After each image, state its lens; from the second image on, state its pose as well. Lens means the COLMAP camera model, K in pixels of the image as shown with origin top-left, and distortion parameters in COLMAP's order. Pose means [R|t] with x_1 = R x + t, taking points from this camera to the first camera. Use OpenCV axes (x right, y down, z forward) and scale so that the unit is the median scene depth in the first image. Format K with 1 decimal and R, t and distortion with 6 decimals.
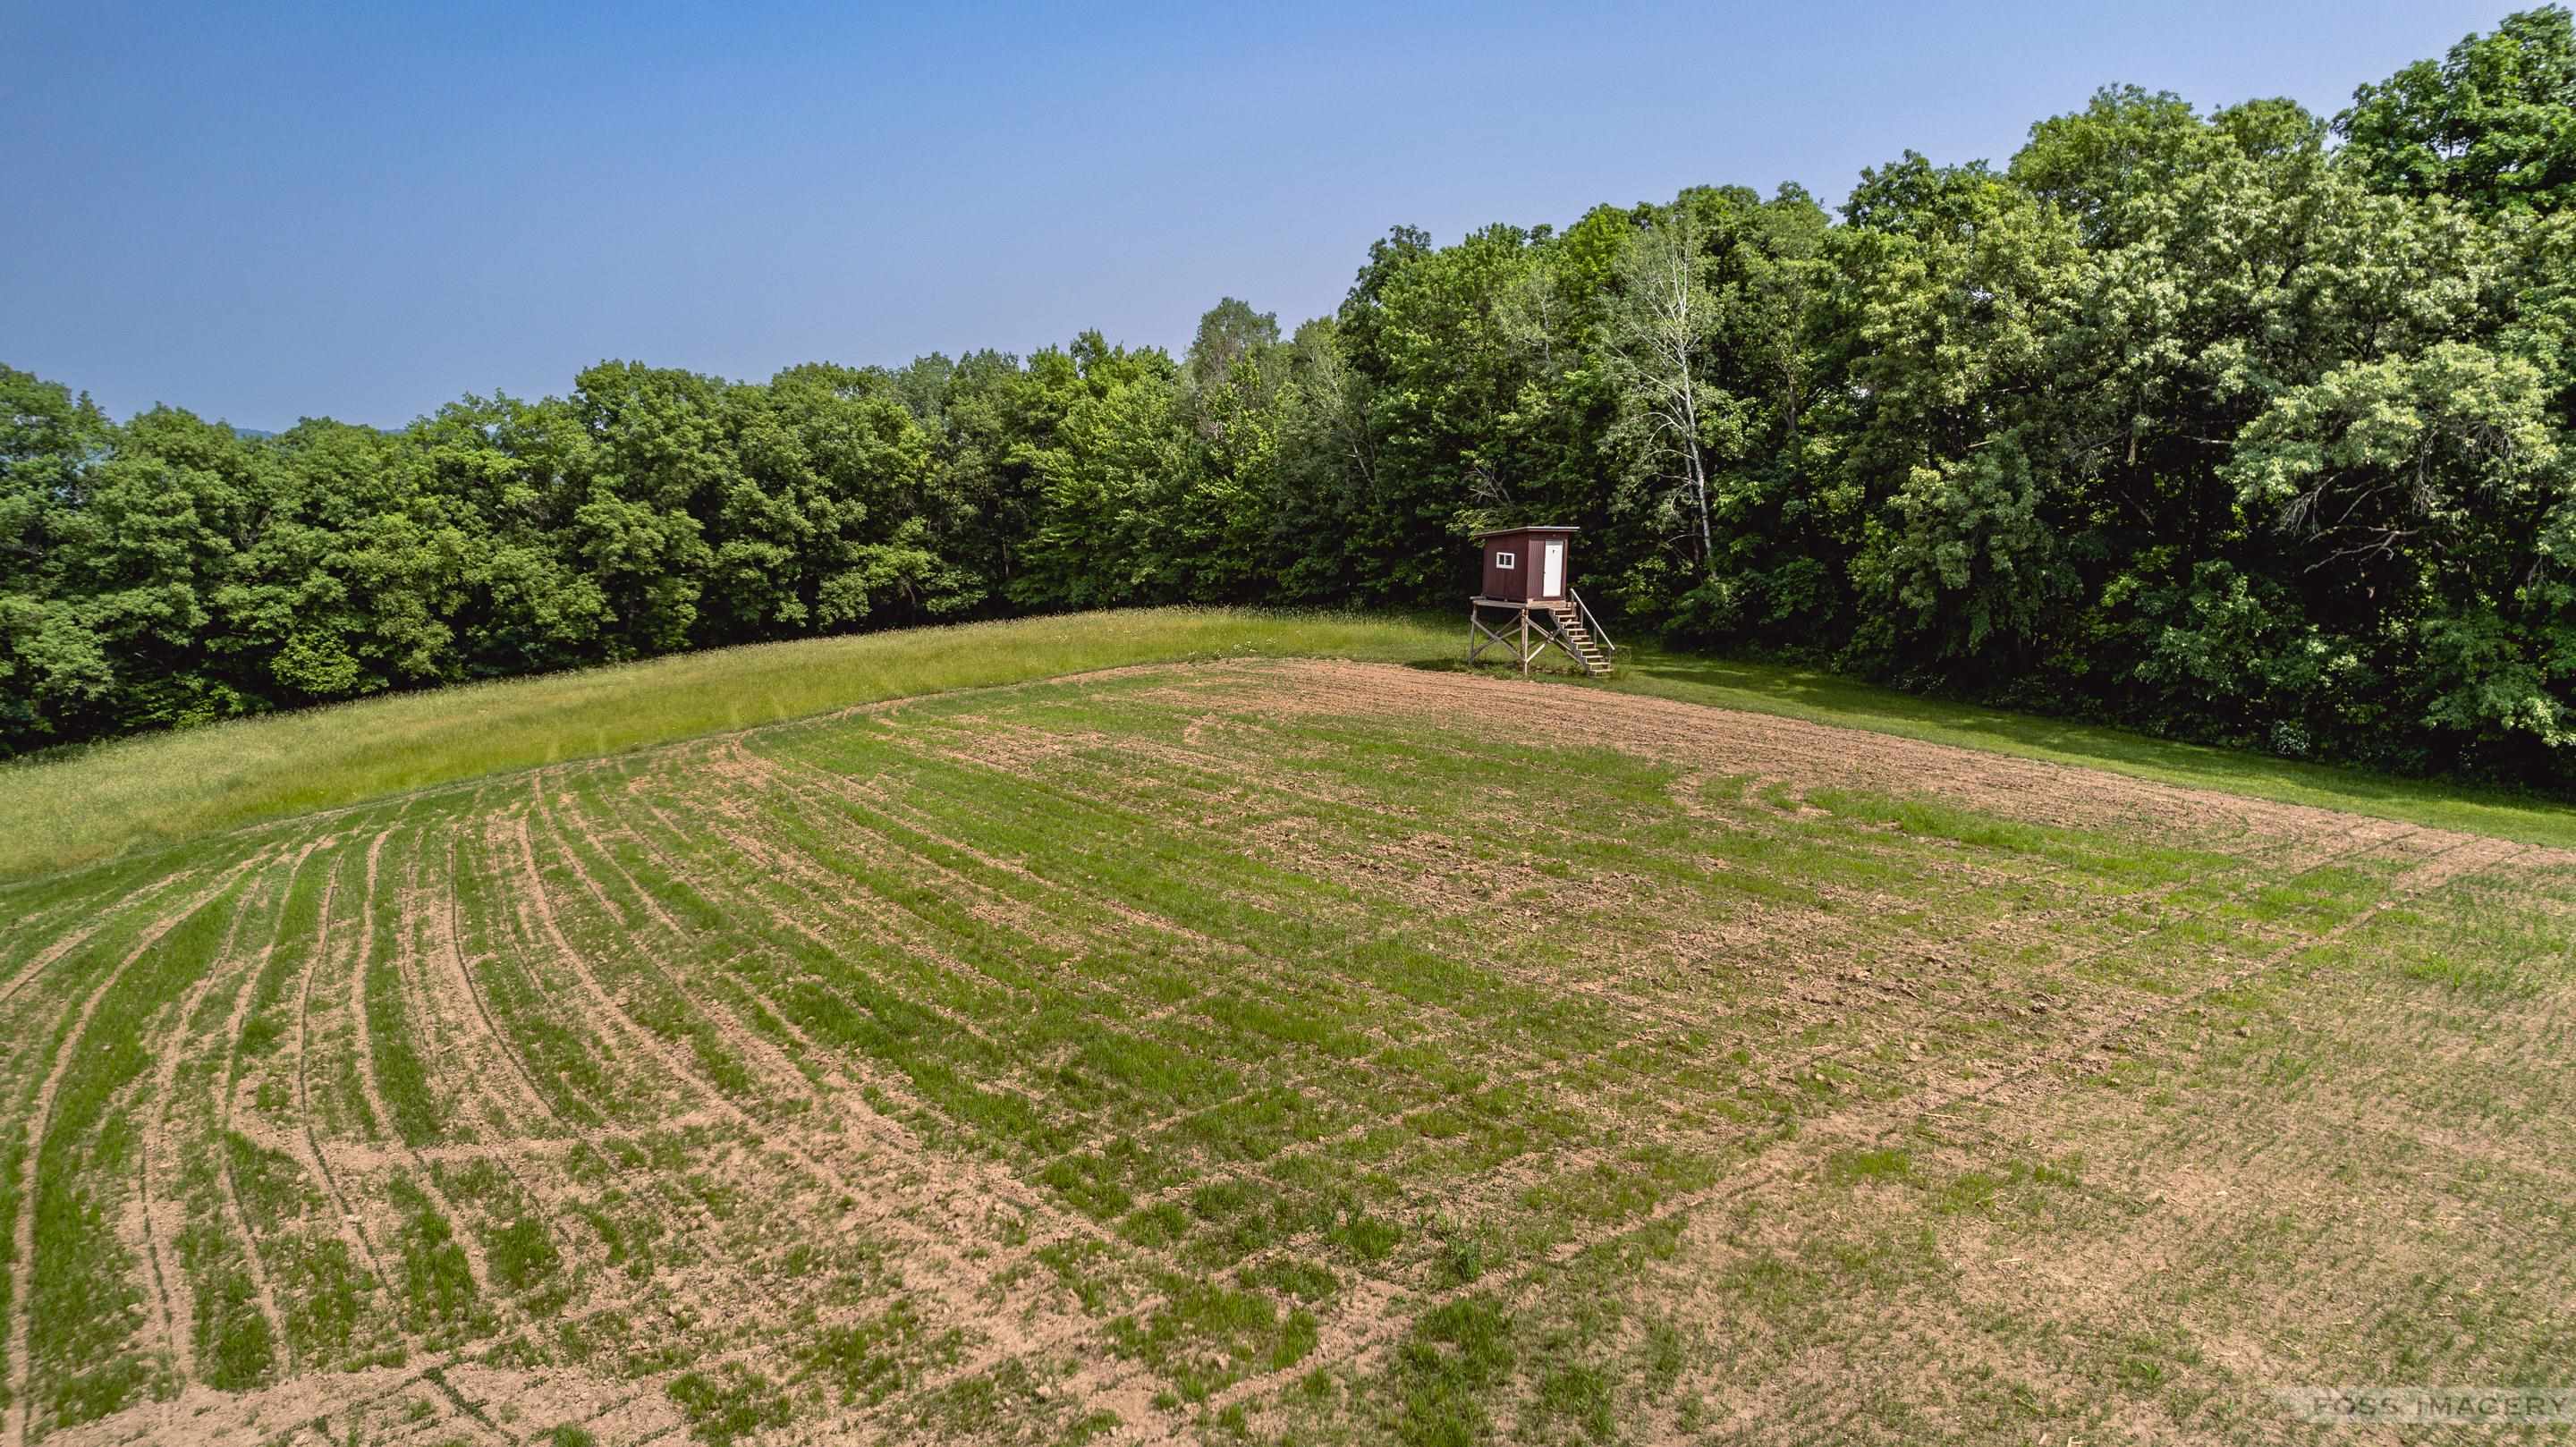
lens RADIAL K [[1761.2, 0, 1250.3], [0, 1761.2, 630.2], [0, 0, 1]] dist [-0.063193, 0.086181]
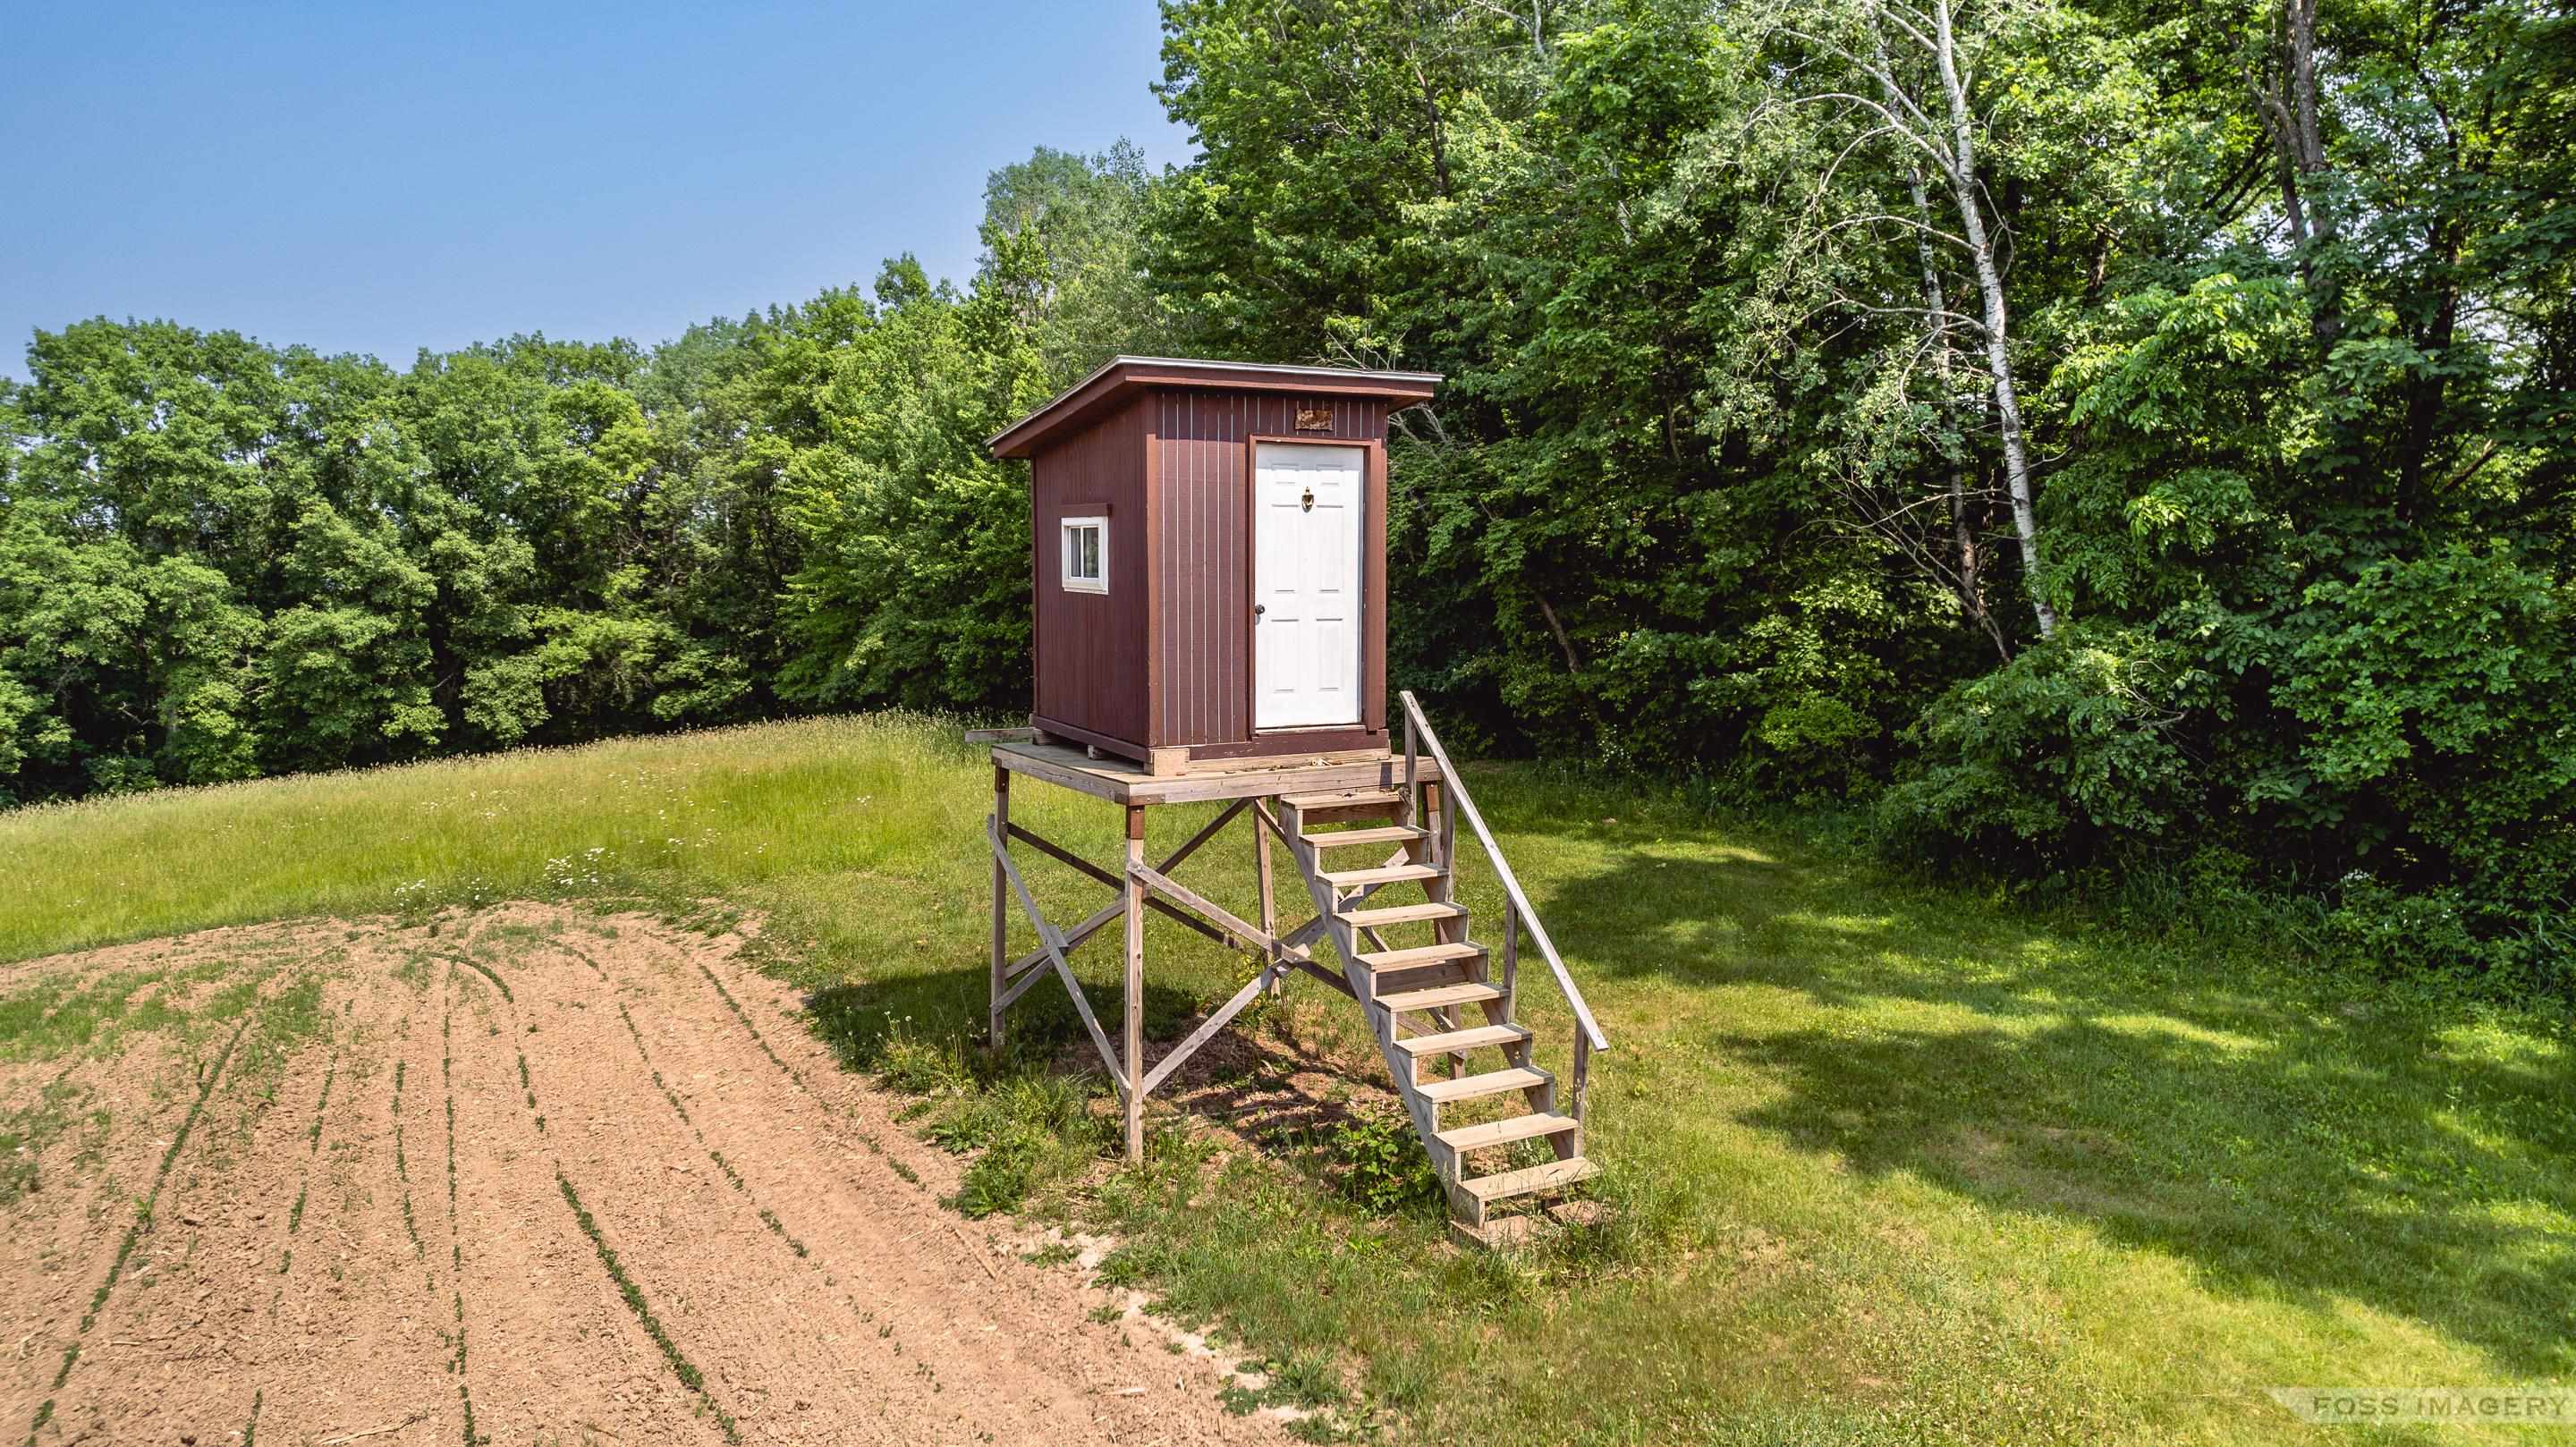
lens RADIAL K [[1761.2, 0, 1250.3], [0, 1761.2, 630.2], [0, 0, 1]] dist [-0.063193, 0.086181]
pose [[0.993975, -0.016513, -0.108355, 0.100934], [0.011748, 0.998942, -0.044465, -0.011651], [0.108974, 0.042924, 0.993117, 0.433794]]
